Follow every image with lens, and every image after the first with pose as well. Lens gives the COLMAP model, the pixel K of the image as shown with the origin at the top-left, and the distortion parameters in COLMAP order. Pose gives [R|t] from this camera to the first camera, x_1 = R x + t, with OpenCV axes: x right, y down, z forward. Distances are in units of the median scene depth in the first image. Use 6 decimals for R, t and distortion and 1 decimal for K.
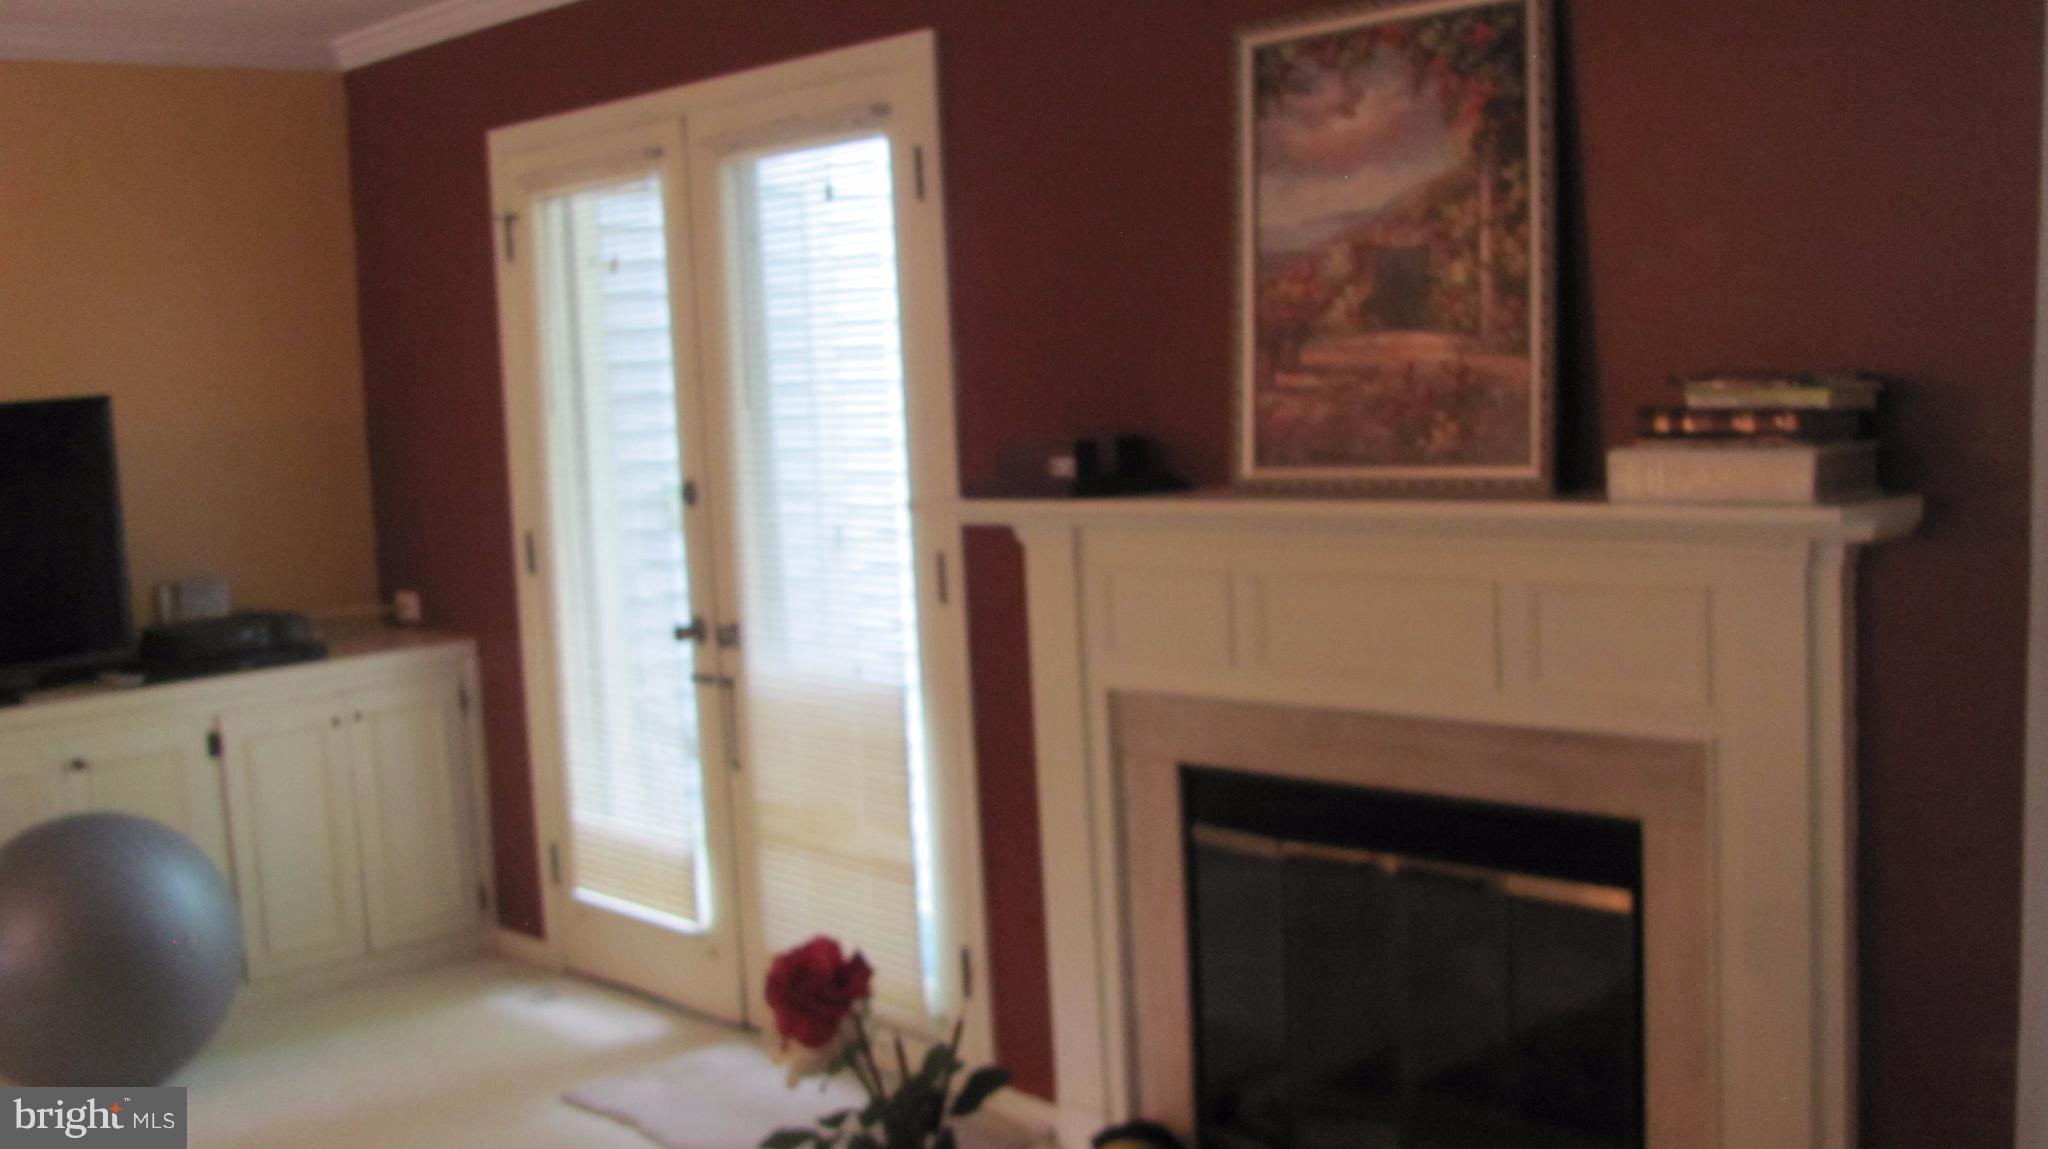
lens RADIAL K [[2177.1, 0, 1052.9], [0, 2177.1, 565.2], [0, 0, 1]] dist [-0.219051, 0.295562]
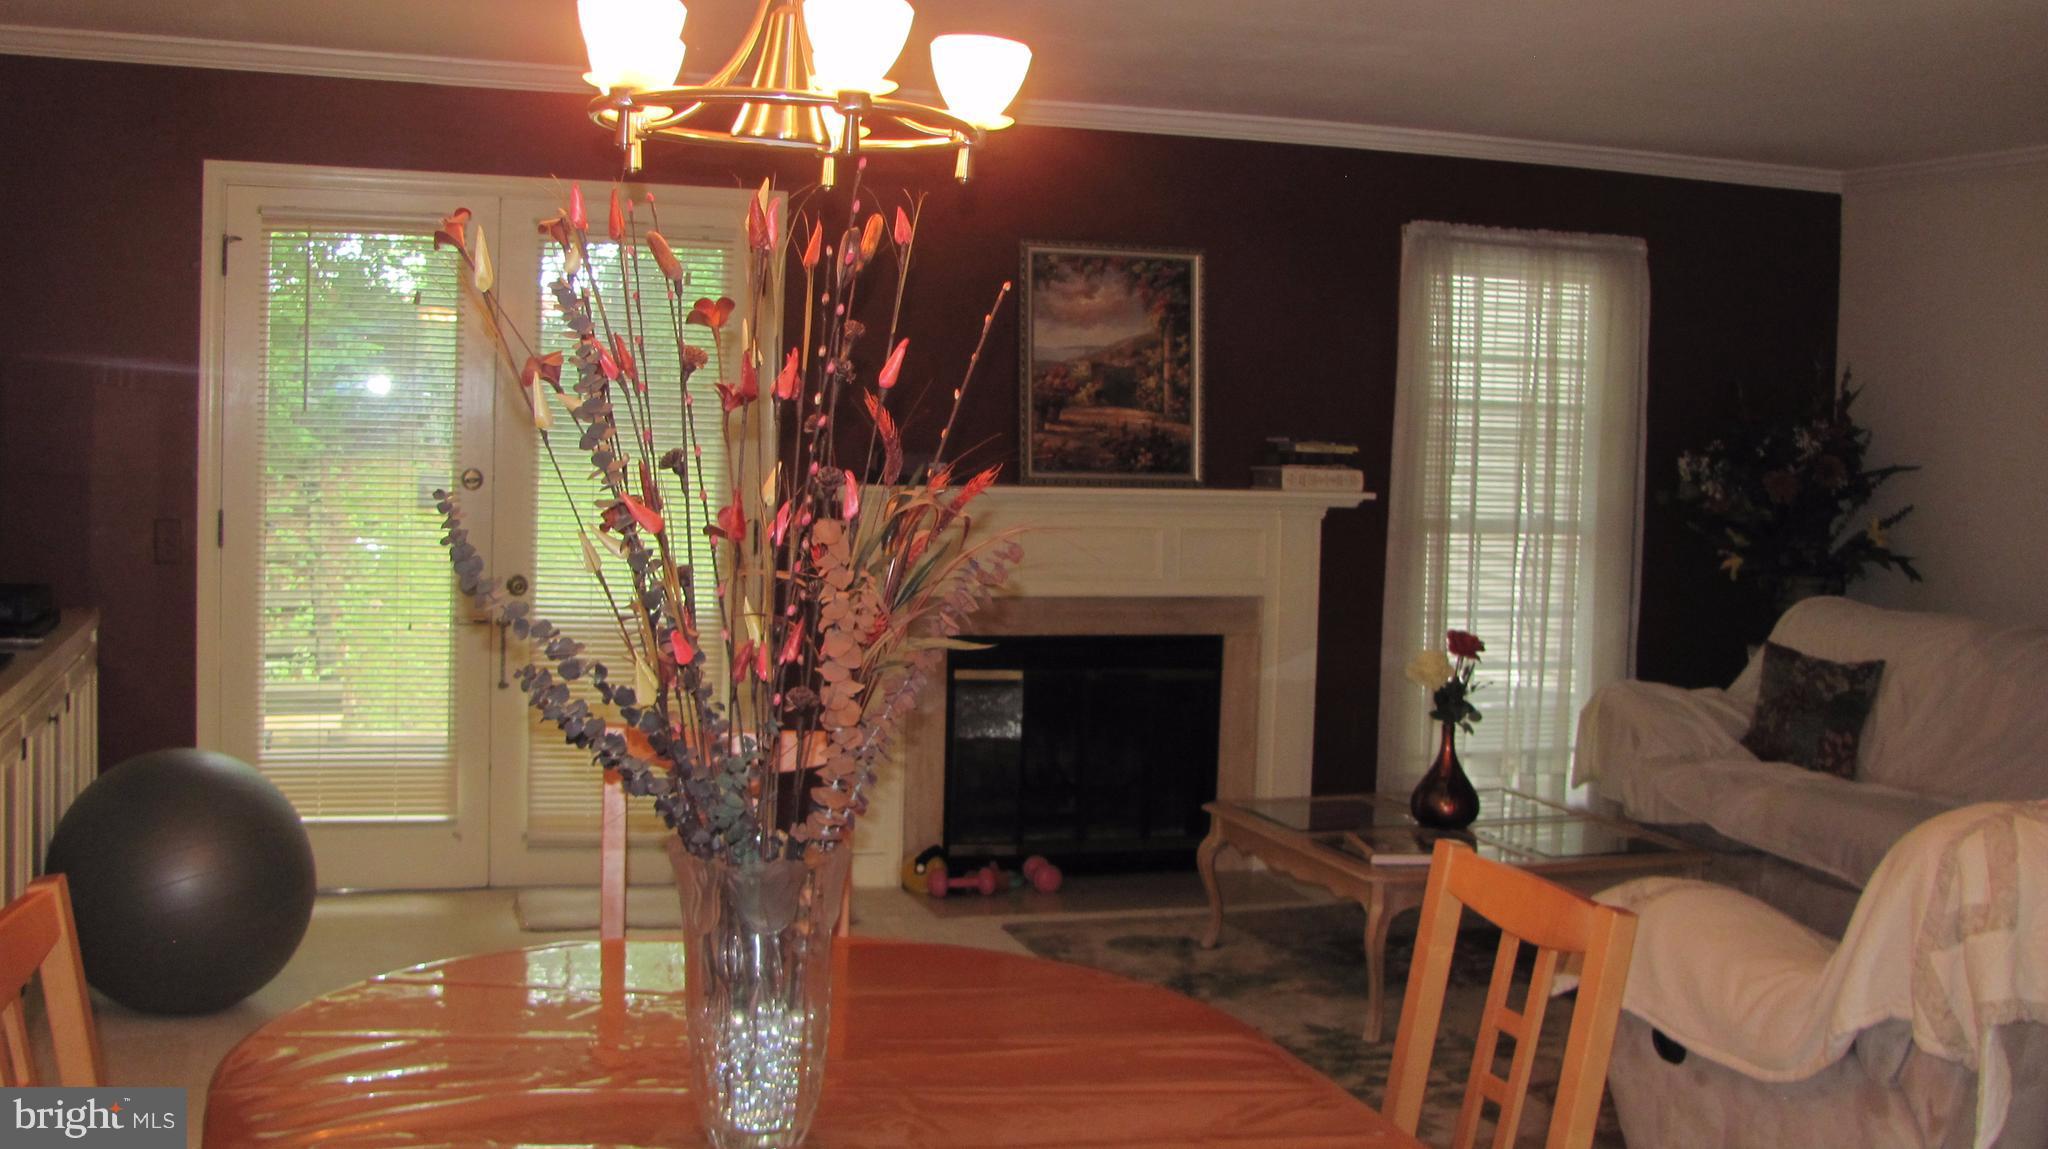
lens RADIAL K [[2177.1, 0, 1052.9], [0, 2177.1, 565.2], [0, 0, 1]] dist [-0.219051, 0.295562]
pose [[0.427051, 0.001376, 0.904226, -1.647234], [0.030160, 0.999421, -0.015764, 0.068695], [-0.903724, 0.034003, 0.426763, 0.169108]]
